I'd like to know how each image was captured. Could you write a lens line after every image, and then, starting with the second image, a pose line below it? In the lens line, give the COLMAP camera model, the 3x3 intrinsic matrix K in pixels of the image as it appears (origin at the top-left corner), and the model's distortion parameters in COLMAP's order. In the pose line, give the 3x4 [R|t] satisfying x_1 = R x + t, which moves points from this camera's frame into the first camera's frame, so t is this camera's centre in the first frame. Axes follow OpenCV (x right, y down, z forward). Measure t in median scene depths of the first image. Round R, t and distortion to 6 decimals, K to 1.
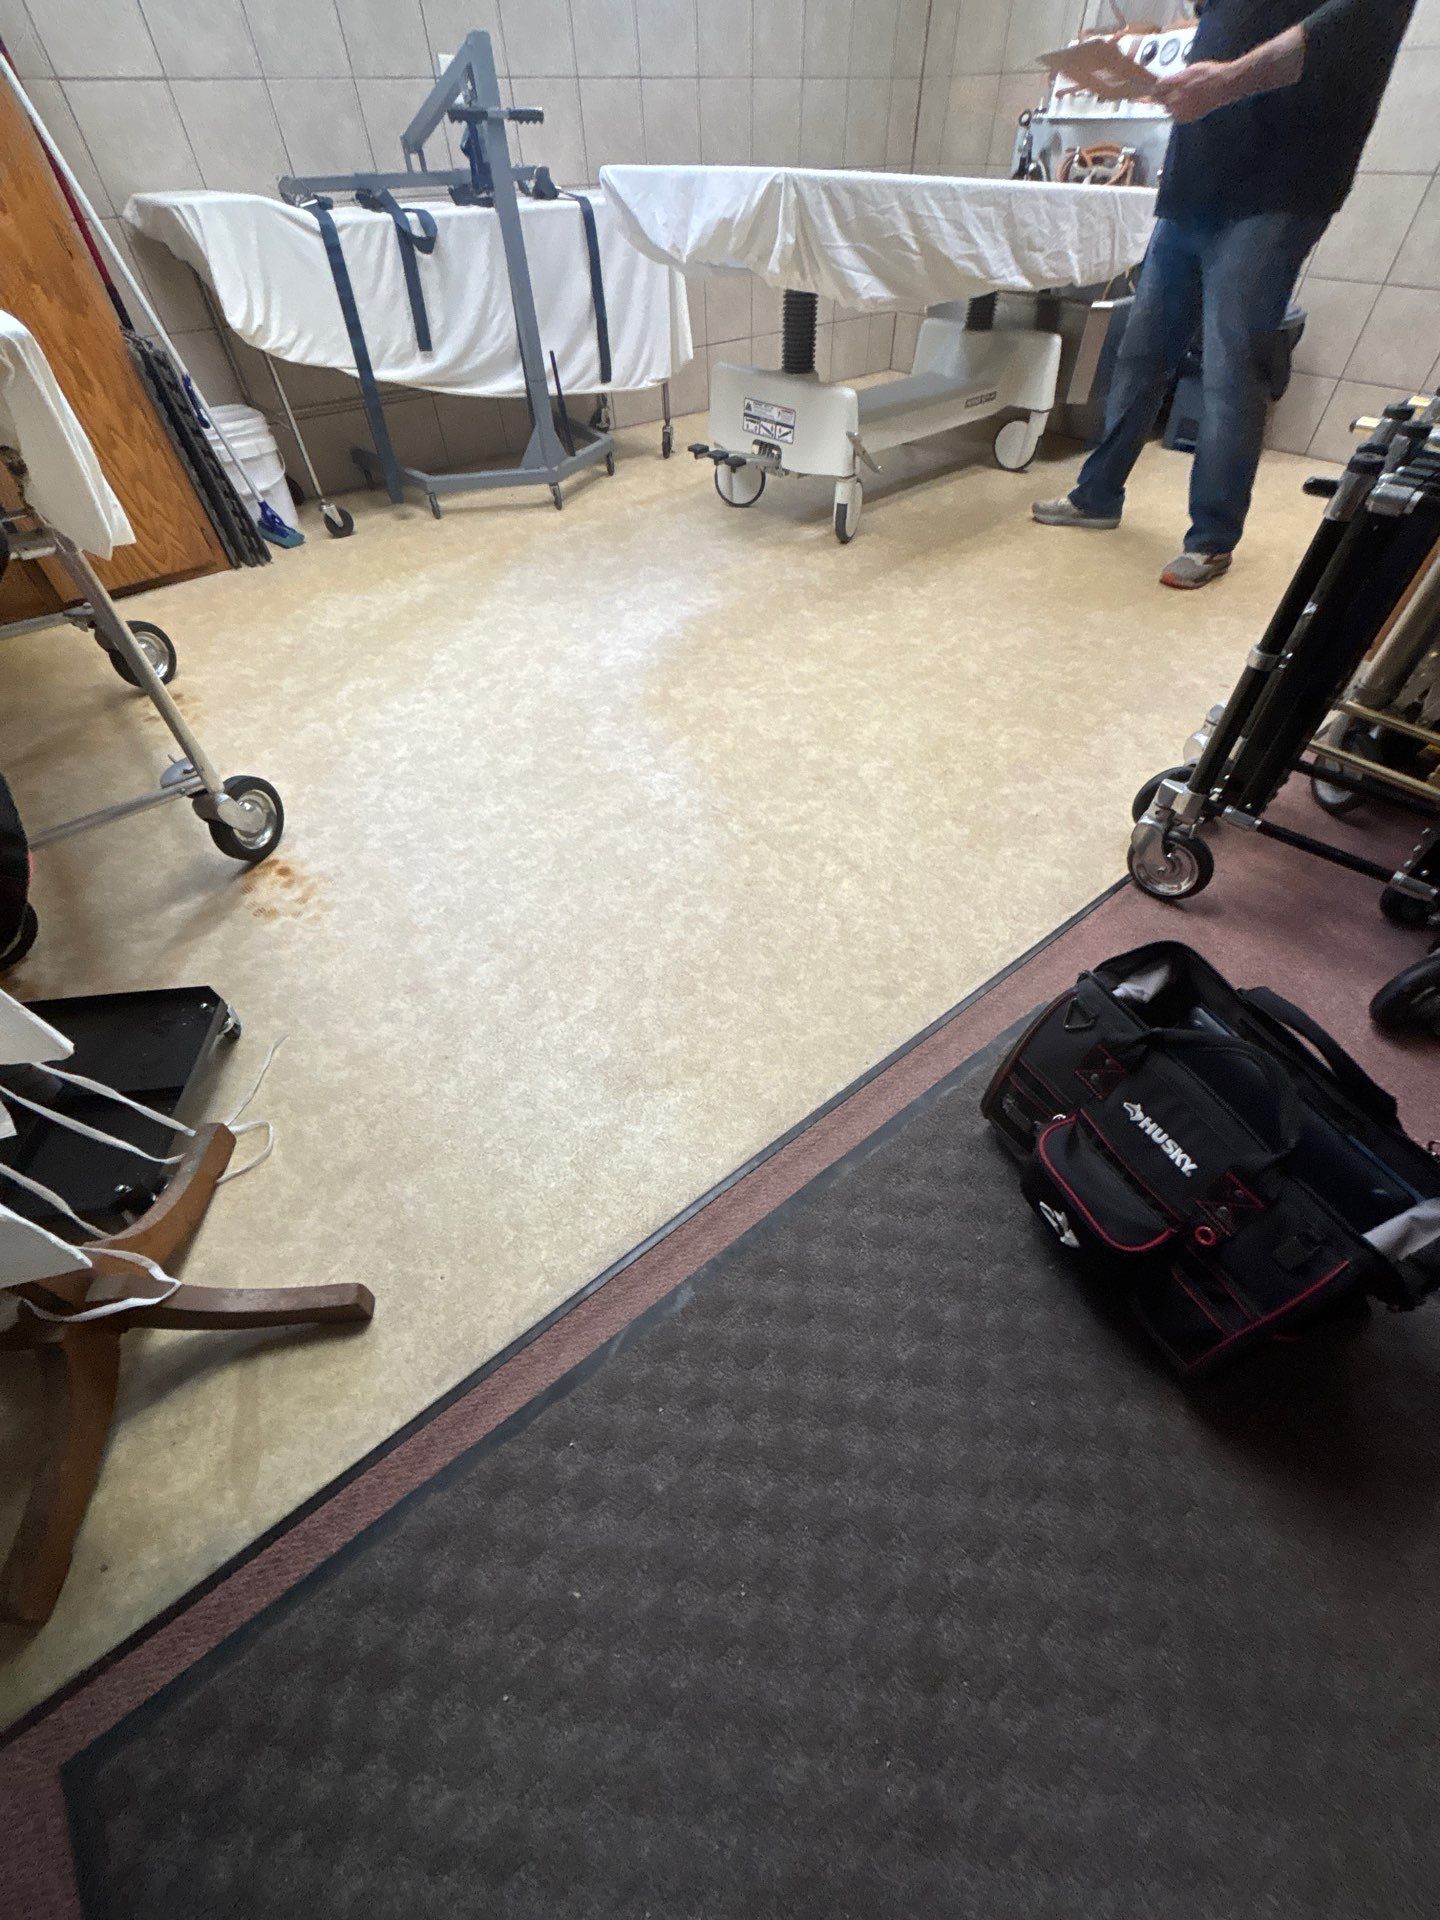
lens RADIAL K [[766.7, 0, 717.1], [0, 766.7, 957.3], [0, 0, 1]] dist [0.001787, -0.001723]
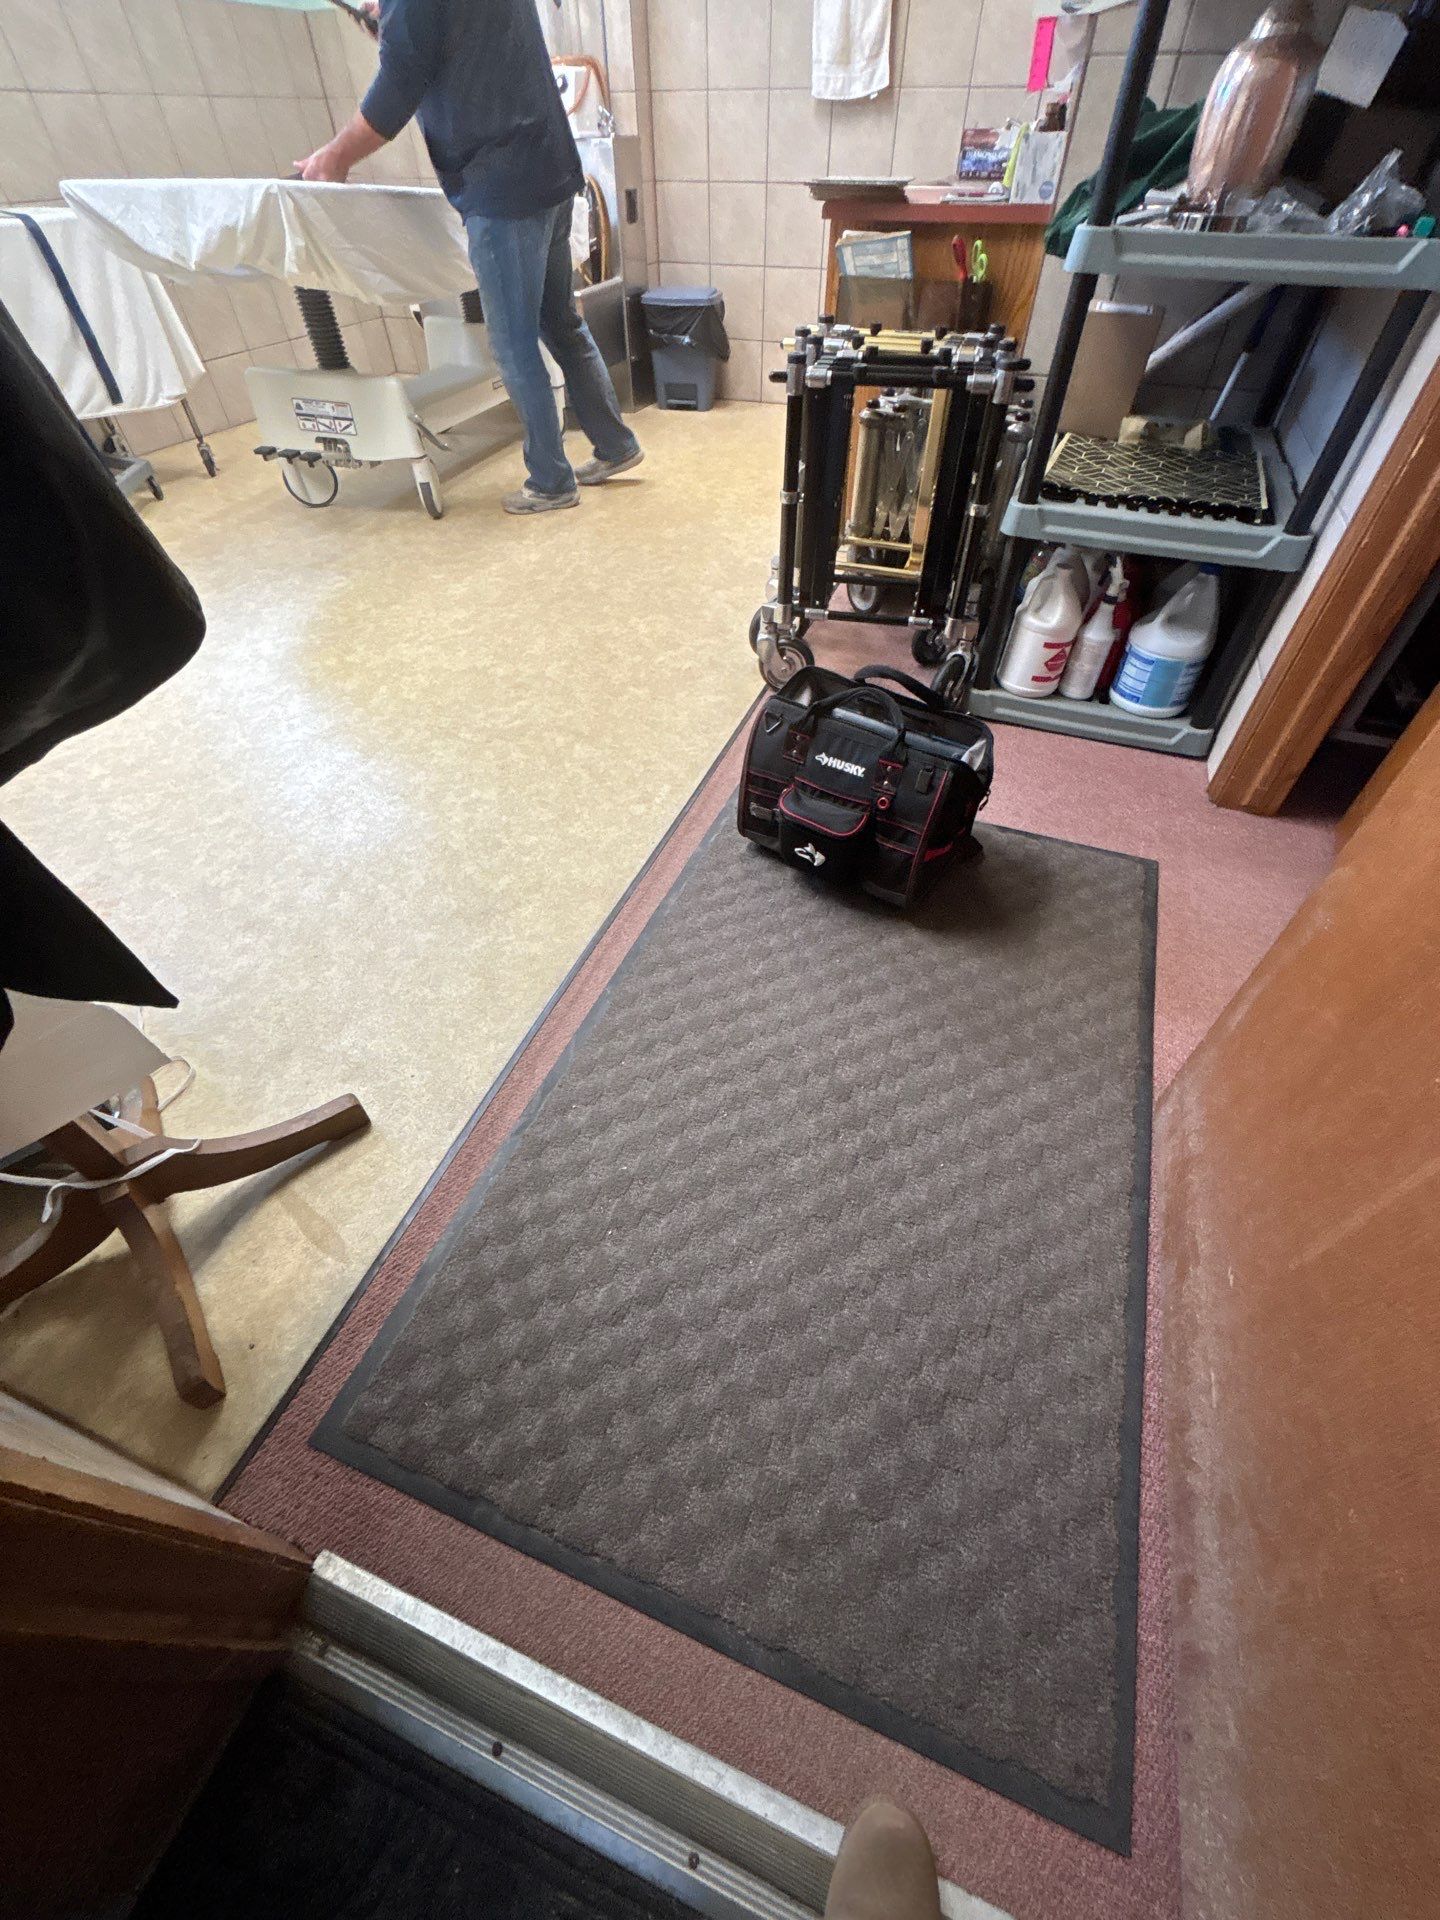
lens RADIAL K [[766.7, 0, 717.1], [0, 766.7, 957.3], [0, 0, 1]] dist [0.001787, -0.001723]
pose [[0.860436, -0.363951, 0.356635, -0.200157], [0.368219, 0.927894, 0.058546, 0.226628], [-0.352228, 0.080945, 0.932407, -0.205708]]
